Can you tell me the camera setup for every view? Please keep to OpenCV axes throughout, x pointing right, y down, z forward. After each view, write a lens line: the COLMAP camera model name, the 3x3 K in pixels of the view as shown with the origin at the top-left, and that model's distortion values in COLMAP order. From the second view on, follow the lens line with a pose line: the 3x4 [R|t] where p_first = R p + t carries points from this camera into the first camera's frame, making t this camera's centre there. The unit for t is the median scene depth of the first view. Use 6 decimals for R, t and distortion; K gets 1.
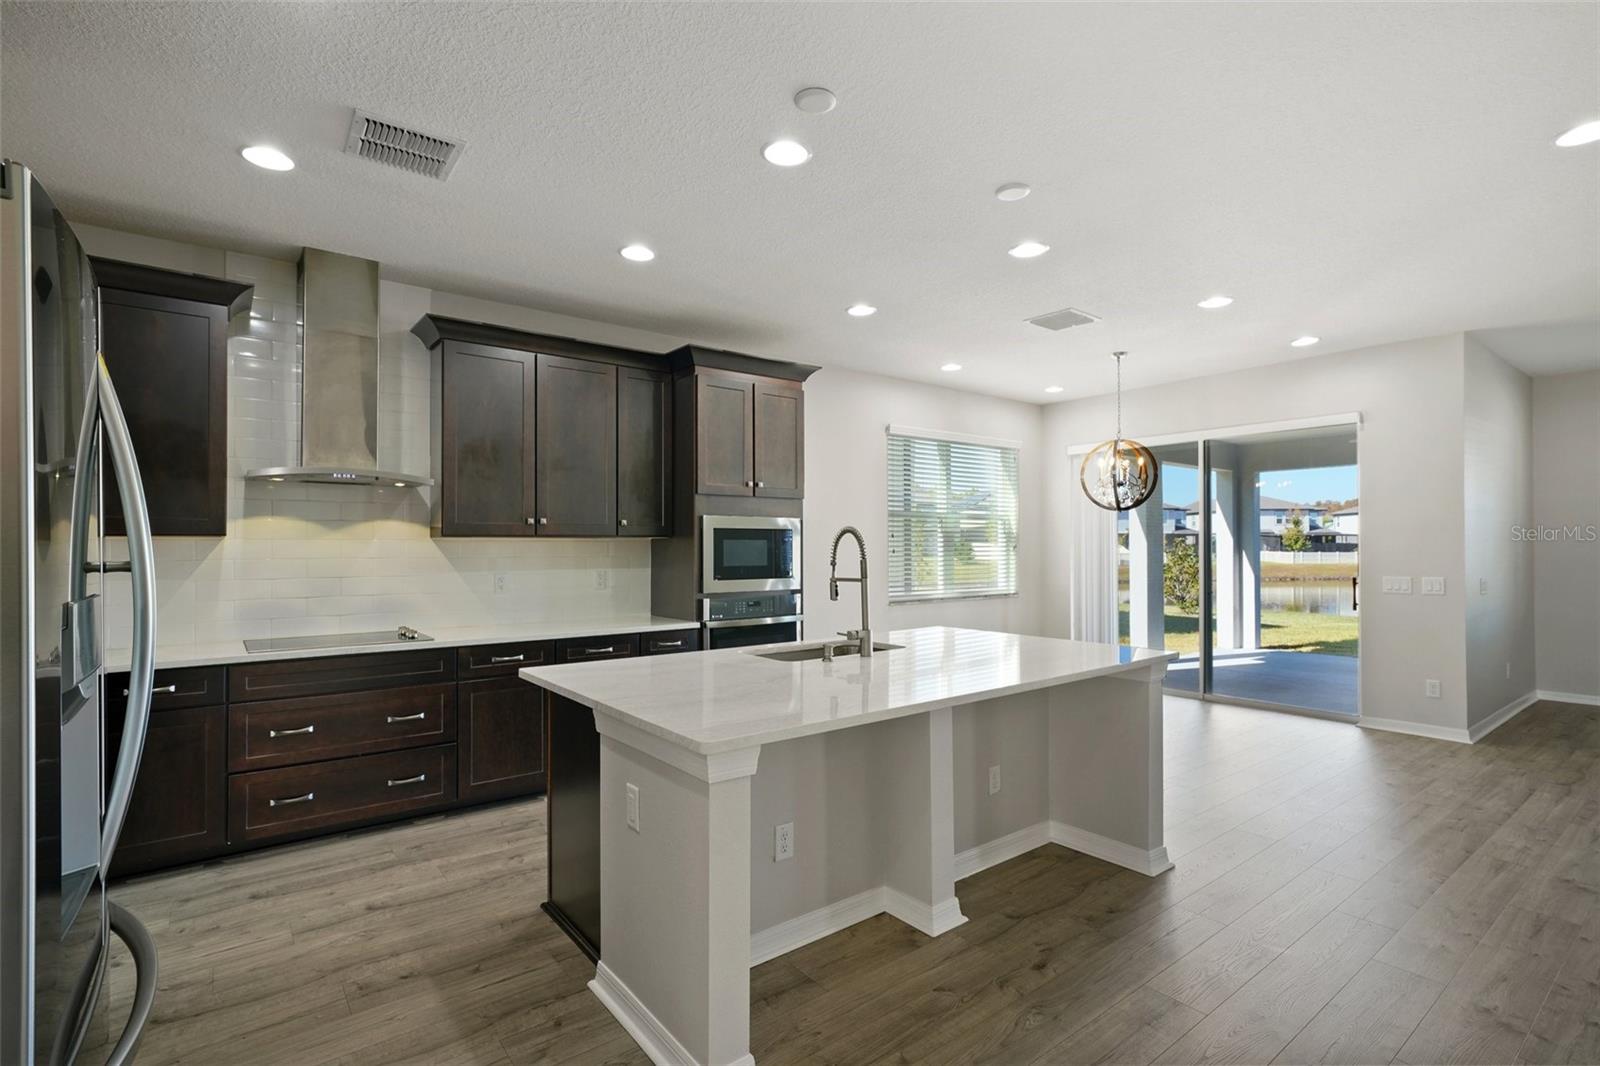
lens RADIAL K [[751.9, 0, 798.7], [0, 751.9, 536.7], [0, 0, 1]] dist [0.002803, 0.000415]
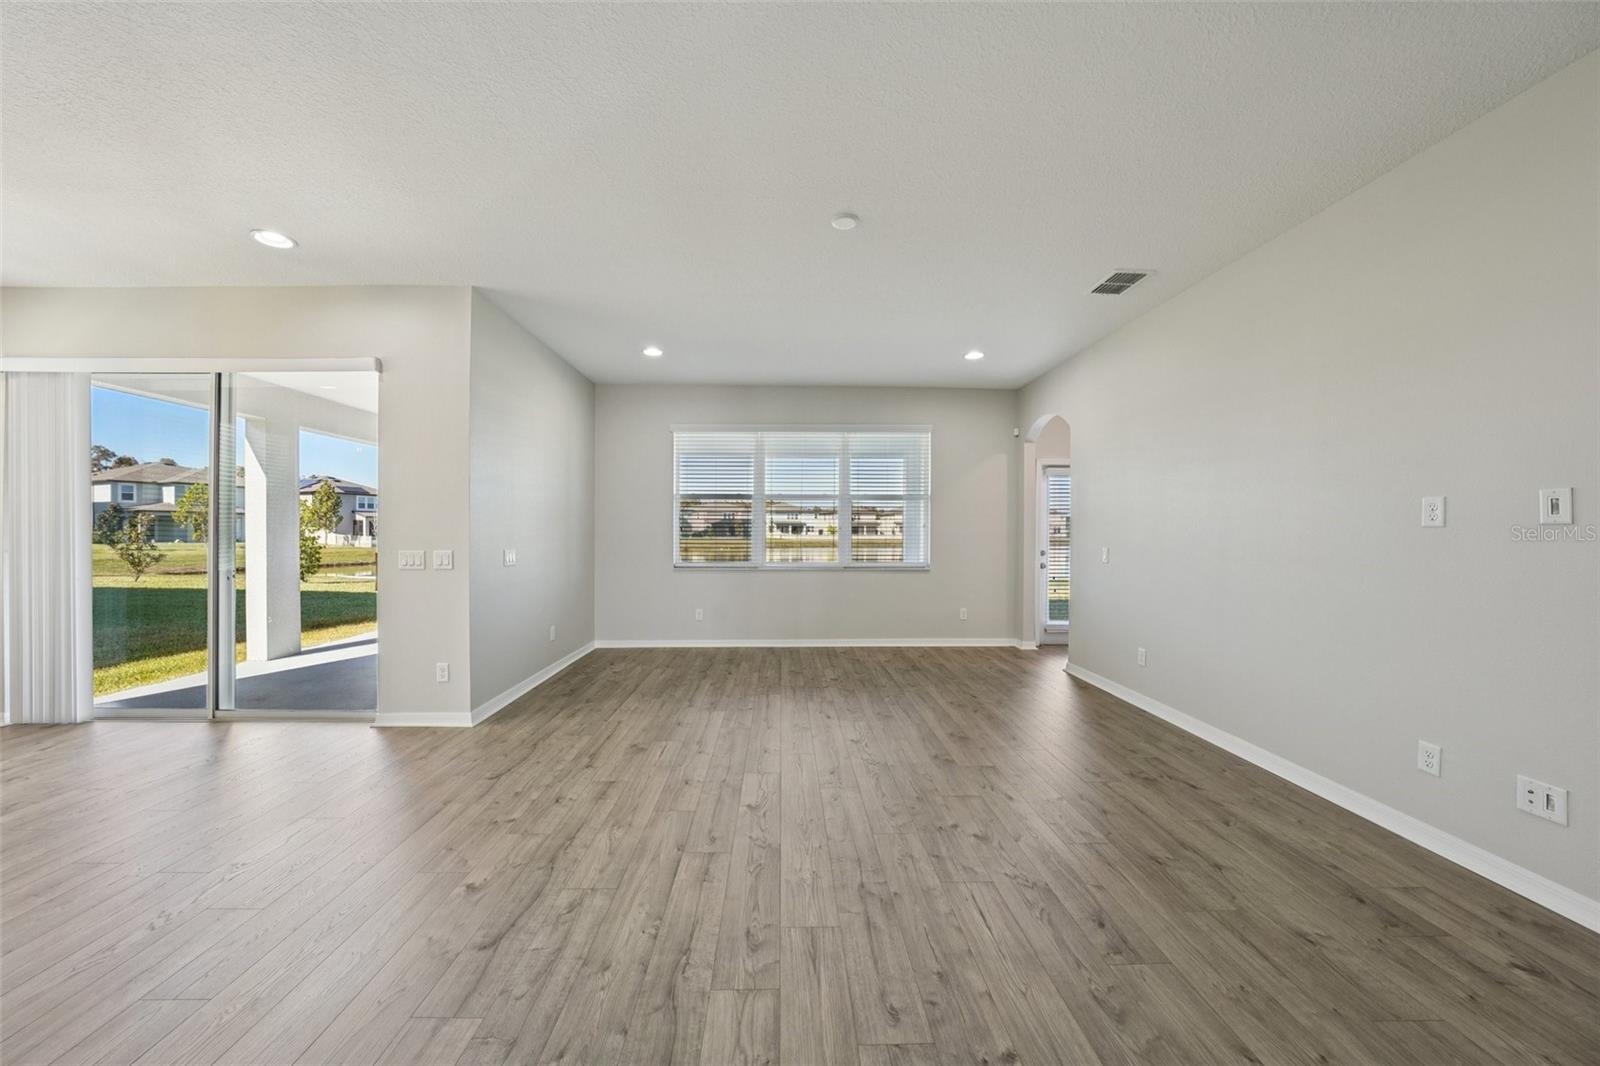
lens RADIAL K [[563.0, 0, 792.9], [0, 563.0, 533.0], [0, 0, 1]] dist [-0.022181, 0.003790]
pose [[0.595162, 0.000297, 0.803606, 0.609328], [-0.012674, 0.999879, 0.009016, 0.023700], [-0.803506, -0.015551, 0.595094, 0.286761]]
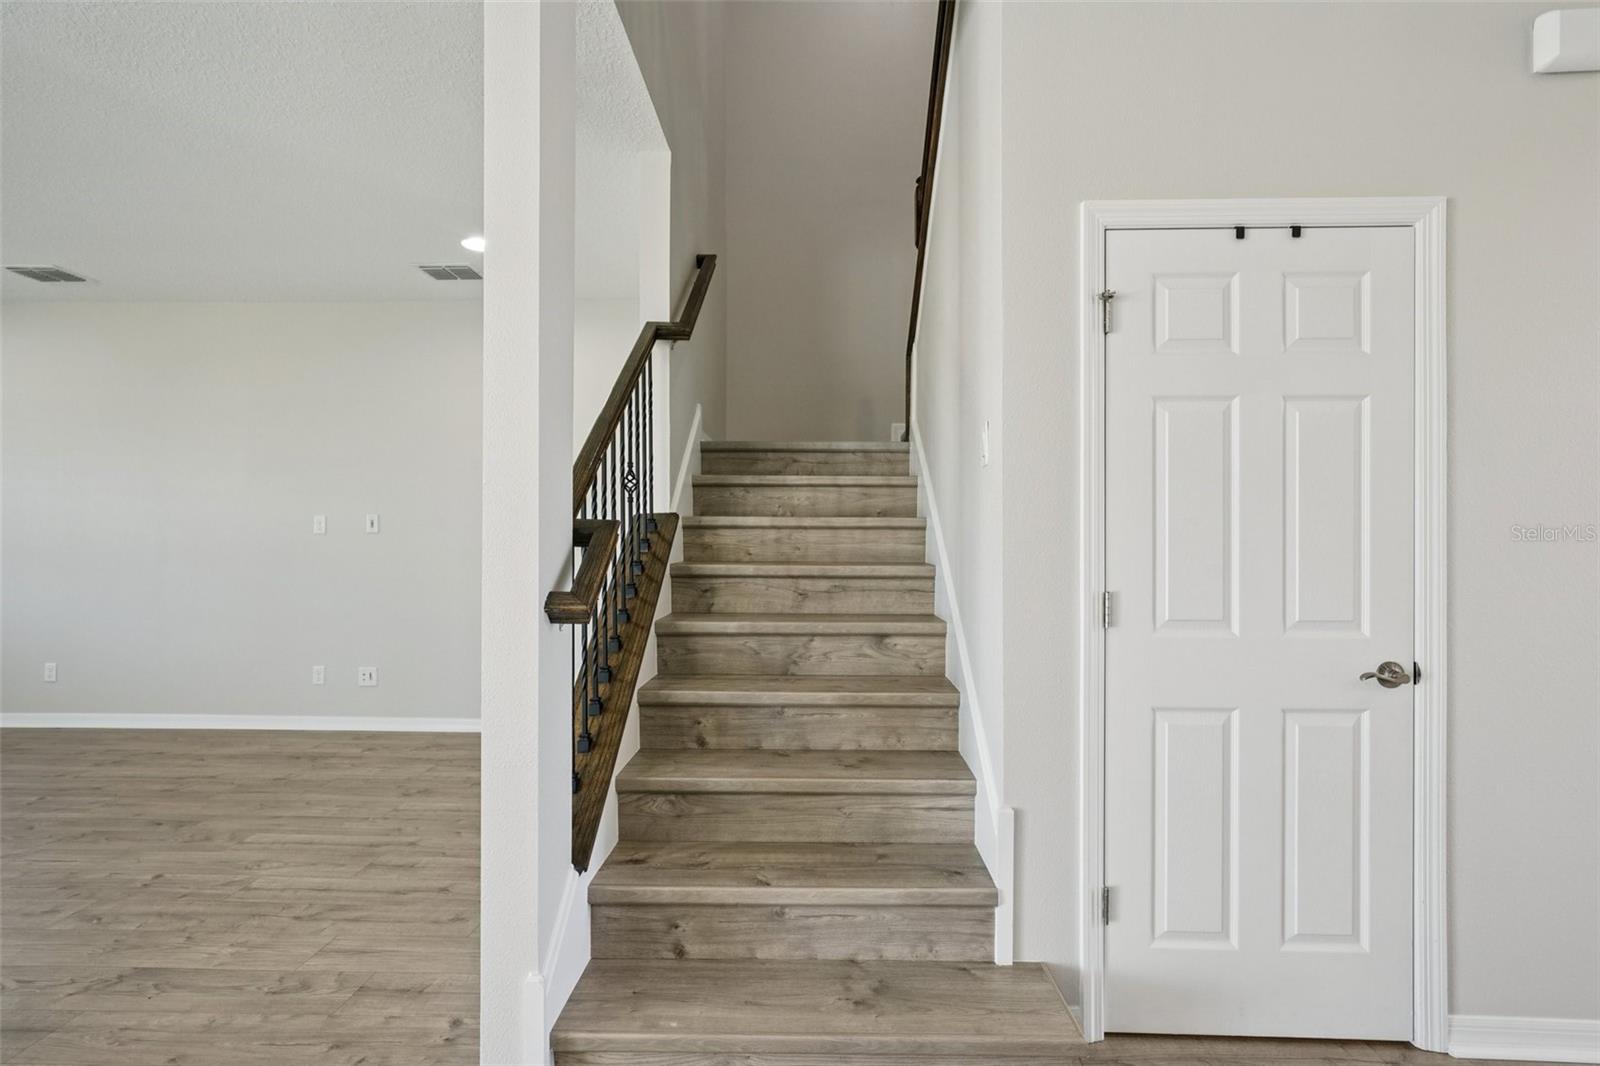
lens RADIAL K [[740.9, 0, 802.9], [0, 740.9, 534.6], [0, 0, 1]] dist [-0.004135, 0.004503]
pose [[-0.771159, 0.002444, 0.636638, 0.149682], [-0.008862, 0.999855, -0.014572, 0.025812], [-0.636581, -0.016879, -0.771025, 0.486457]]
